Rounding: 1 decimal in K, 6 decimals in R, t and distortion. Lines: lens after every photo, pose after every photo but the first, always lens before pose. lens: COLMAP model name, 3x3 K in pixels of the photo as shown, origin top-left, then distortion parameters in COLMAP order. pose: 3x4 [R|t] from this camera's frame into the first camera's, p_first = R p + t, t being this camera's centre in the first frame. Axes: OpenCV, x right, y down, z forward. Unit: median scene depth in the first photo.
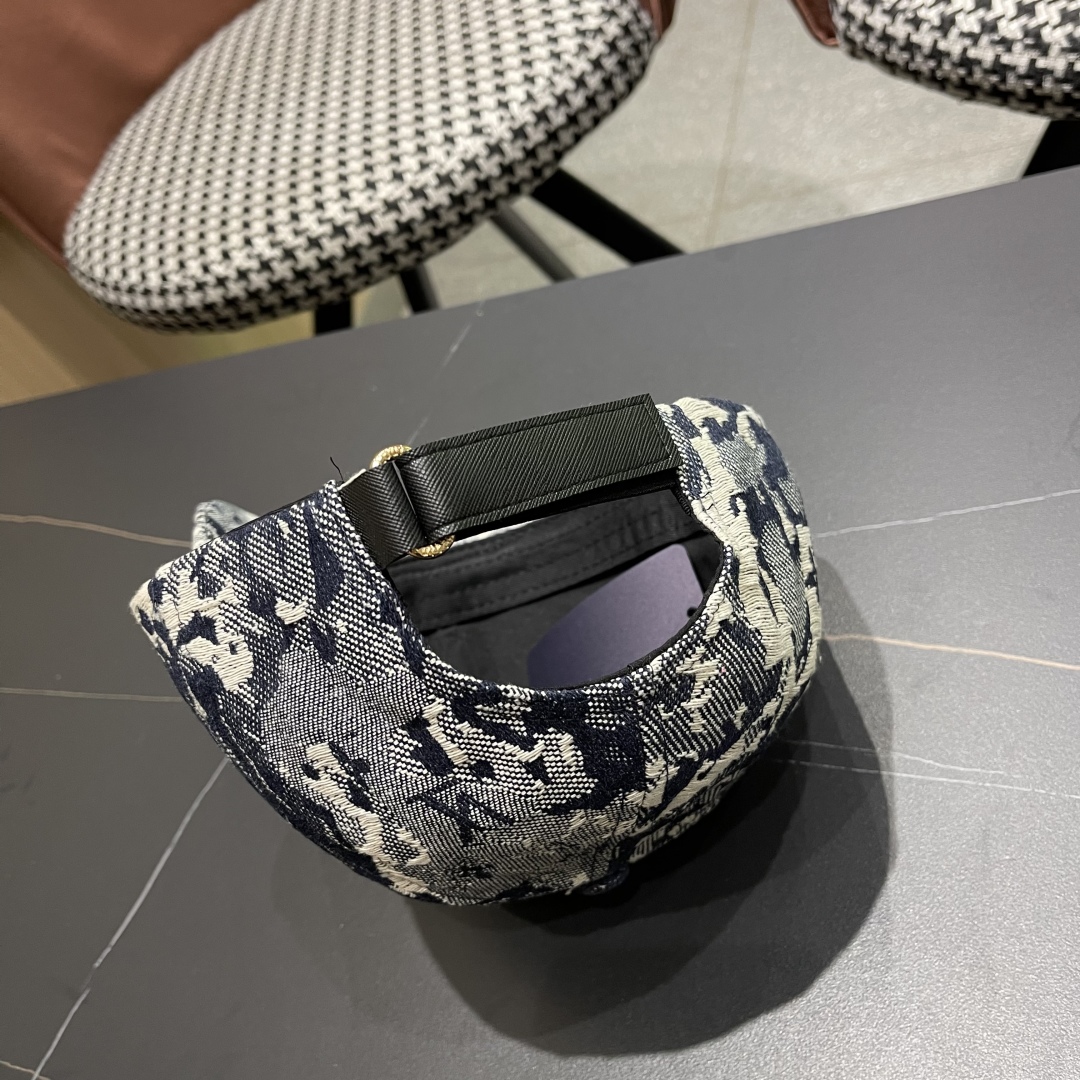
lens RADIAL K [[1131.3, 0, 536.0], [0, 1131.3, 545.2], [0, 0, 1]] dist [0.048850, -0.088974]
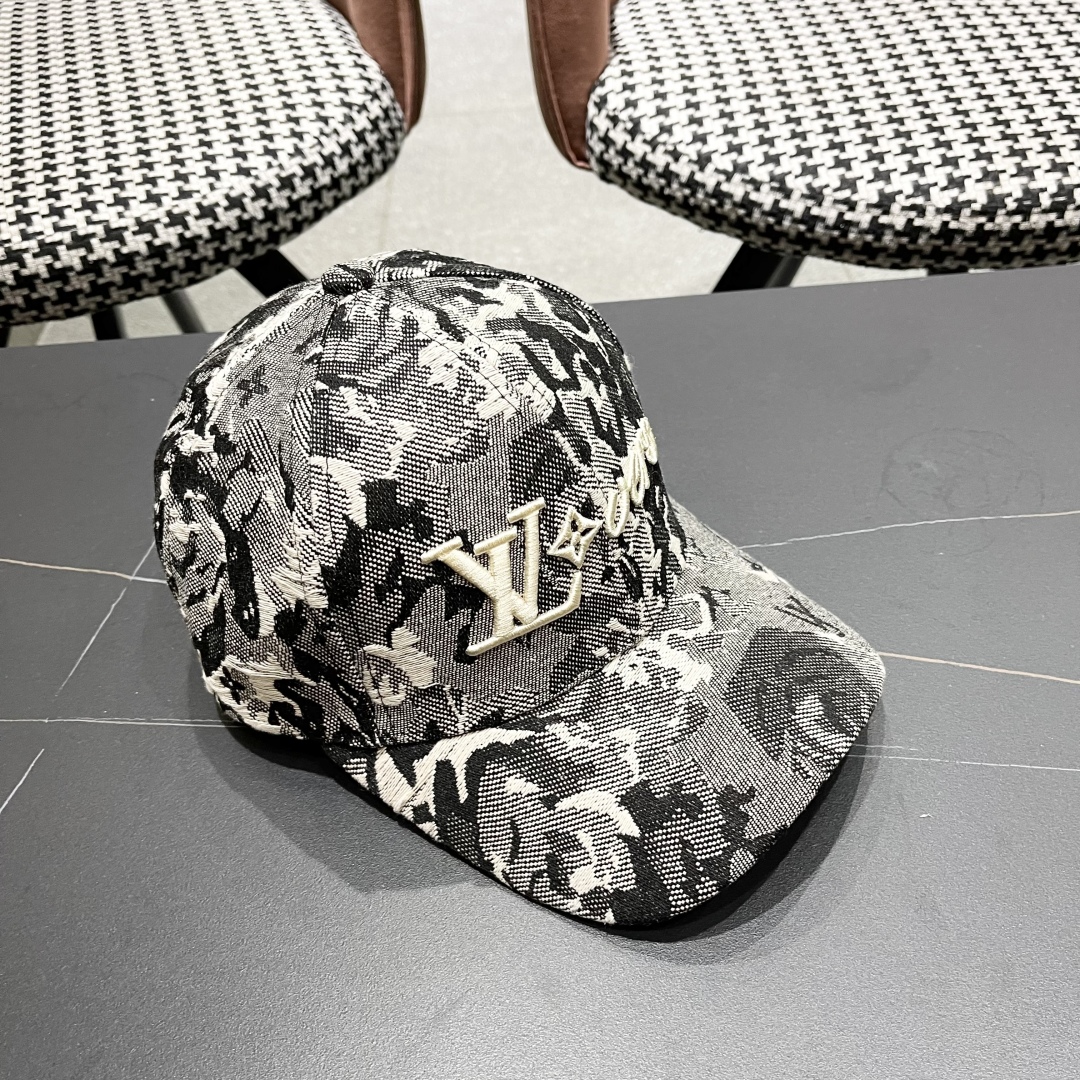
lens RADIAL K [[1125.2, 0, 538.7], [0, 1125.2, 563.0], [0, 0, 1]] dist [0.014508, 0.016968]
pose [[0.910129, 0.077470, 0.407019, -0.189048], [-0.028271, 0.991686, -0.125537, 0.083069], [-0.413360, 0.102748, 0.904752, 0.054052]]
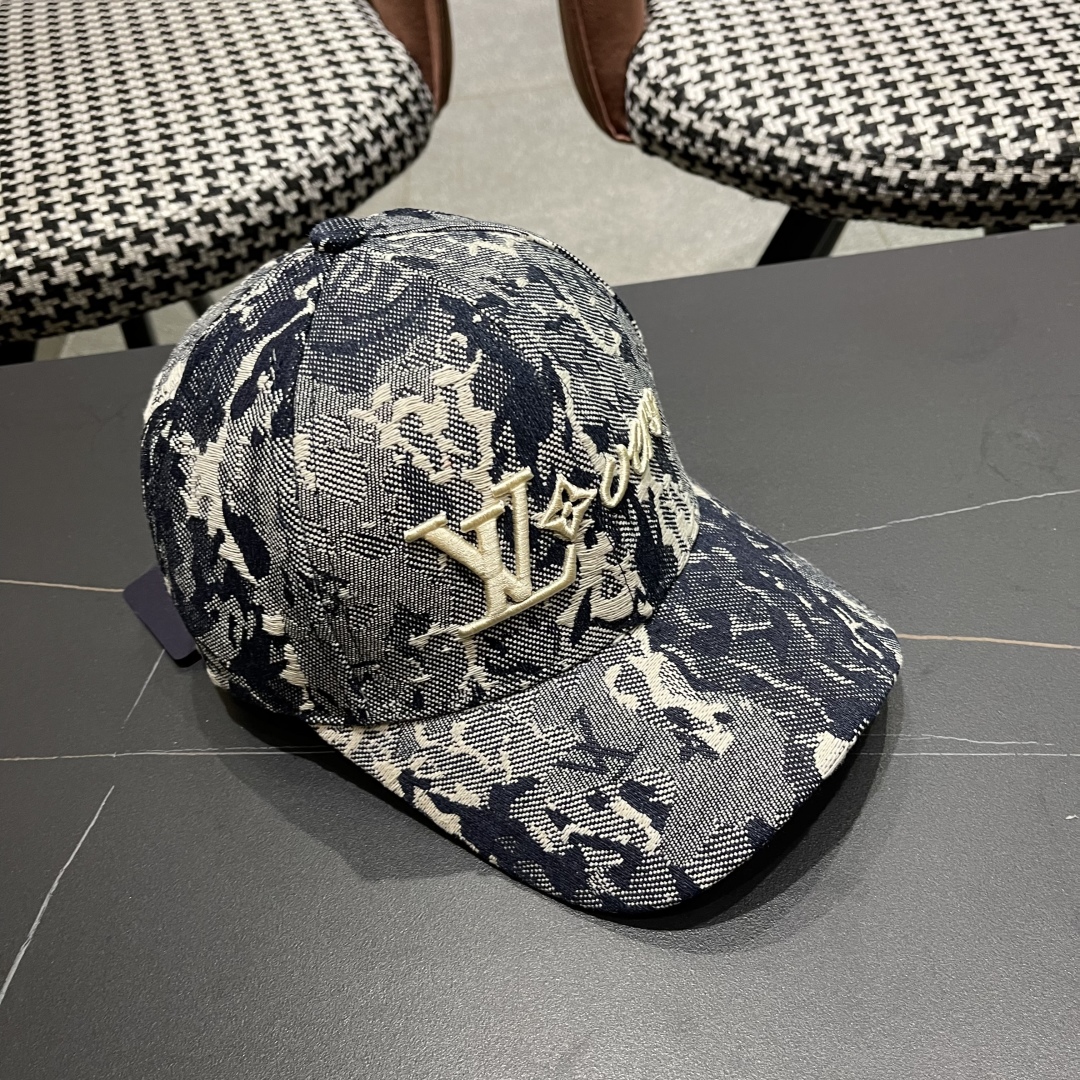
lens RADIAL K [[1125.5, 0, 546.5], [0, 1125.5, 561.8], [0, 0, 1]] dist [0.013391, 0.018214]
pose [[0.918323, 0.026831, 0.394922, -0.203182], [0.019679, 0.993372, -0.113249, 0.070515], [-0.395343, 0.111771, 0.911708, 0.101208]]
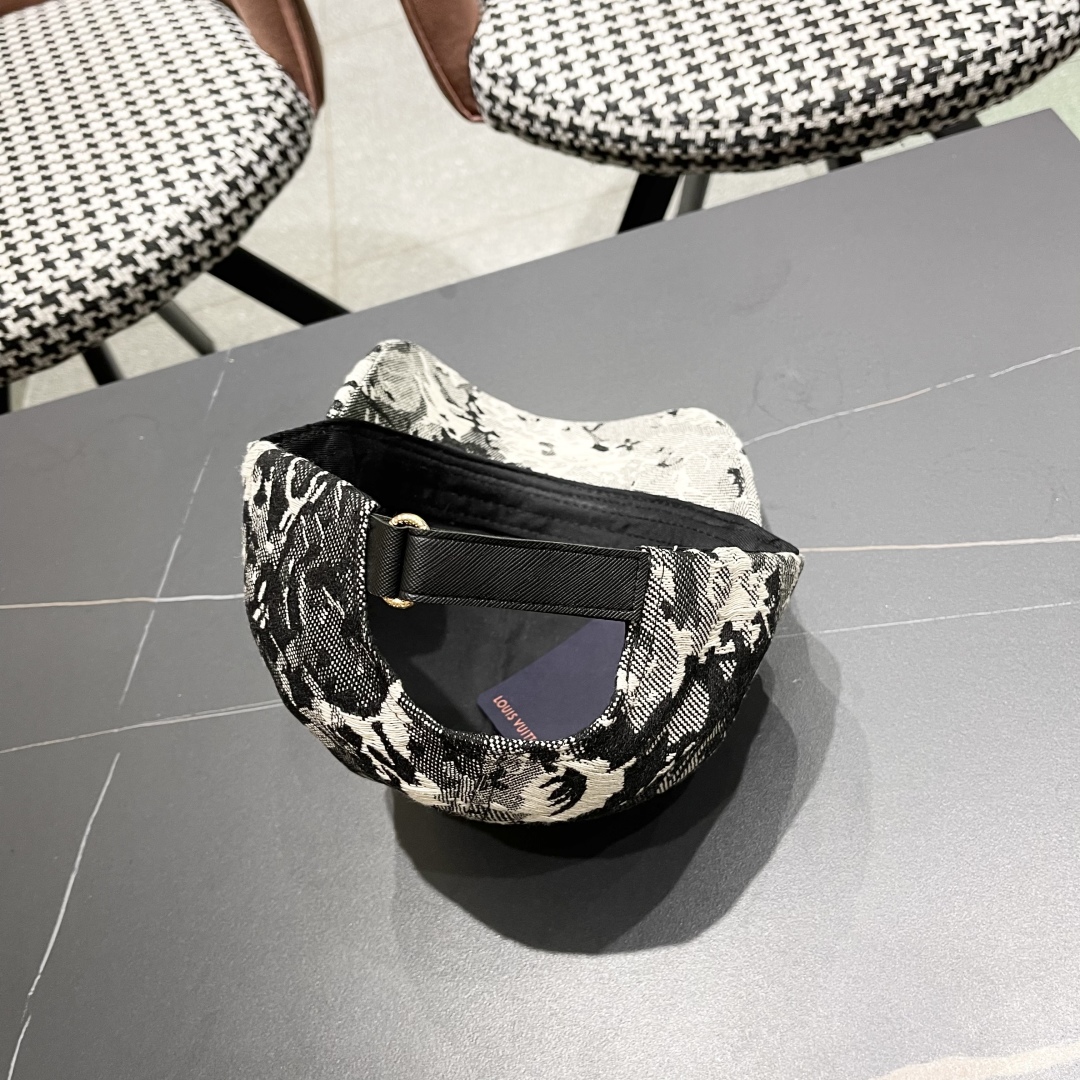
lens RADIAL K [[1125.5, 0, 546.5], [0, 1125.5, 561.8], [0, 0, 1]] dist [0.013391, 0.018214]
pose [[0.918253, -0.150362, 0.366337, -0.172010], [0.164493, 0.986350, -0.007469, 0.040386], [-0.360213, 0.067118, 0.930452, -0.102238]]
